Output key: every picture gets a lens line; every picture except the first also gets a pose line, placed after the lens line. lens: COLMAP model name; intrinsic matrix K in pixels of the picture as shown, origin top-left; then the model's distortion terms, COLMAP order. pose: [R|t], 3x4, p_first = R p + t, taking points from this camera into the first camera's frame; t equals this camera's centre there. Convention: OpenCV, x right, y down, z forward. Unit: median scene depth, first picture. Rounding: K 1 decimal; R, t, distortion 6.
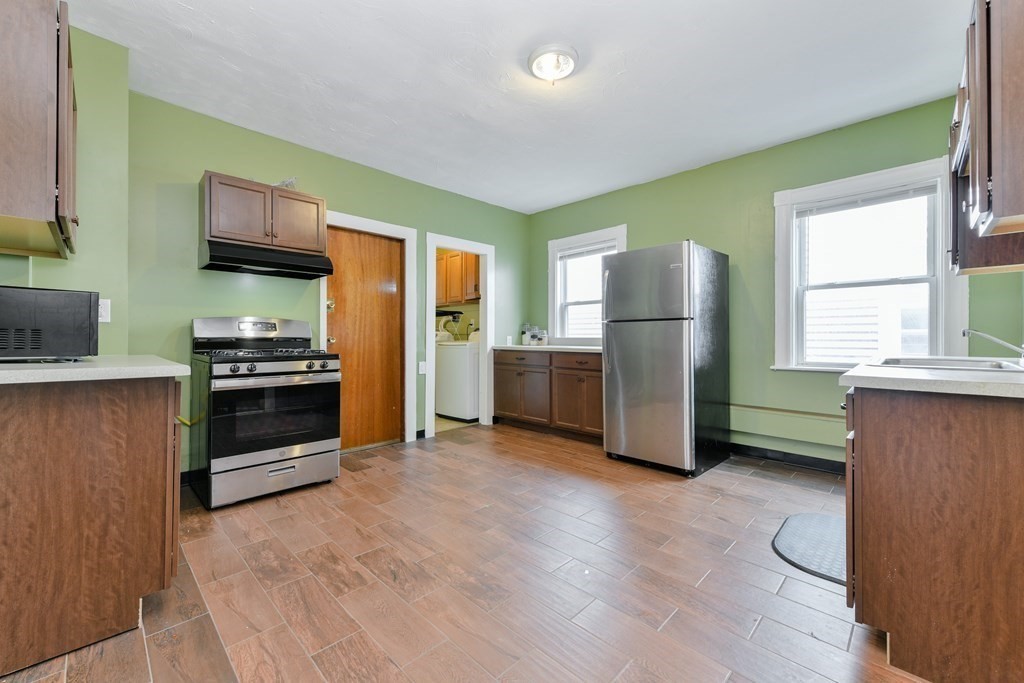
lens RADIAL K [[407.1, 0, 519.7], [0, 407.1, 341.5], [0, 0, 1]] dist [0.003786, 0.000090]
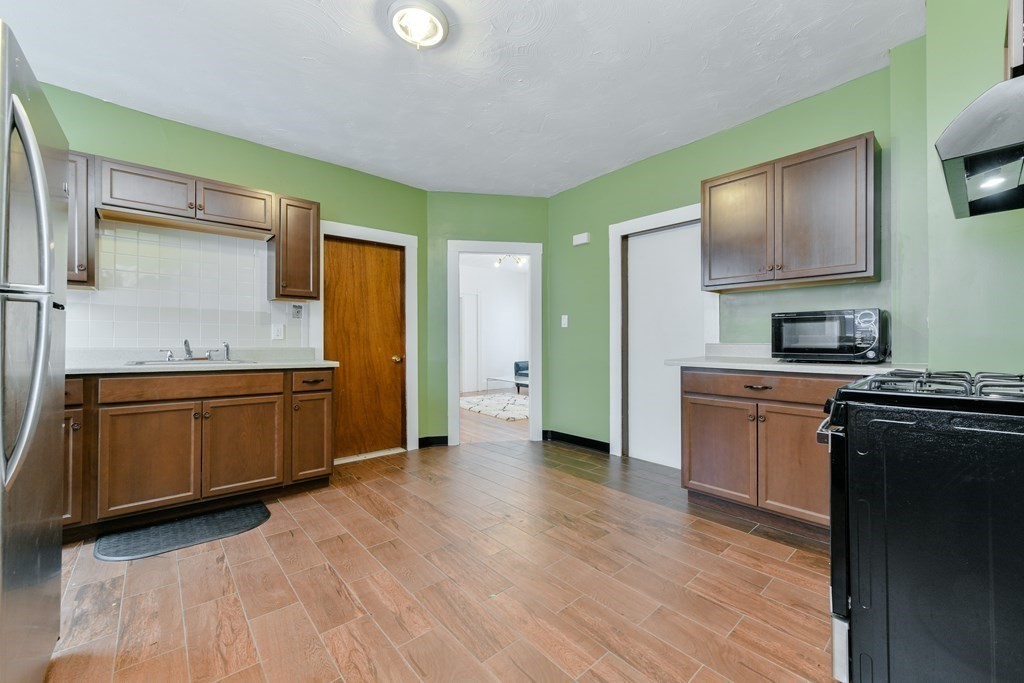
lens RADIAL K [[407.1, 0, 519.7], [0, 407.1, 341.5], [0, 0, 1]] dist [0.003786, 0.000090]
pose [[-0.997249, -0.002147, 0.074089, -0.185982], [-0.001402, 0.999948, 0.010111, -0.028281], [-0.074107, 0.009979, -0.997200, 1.790071]]
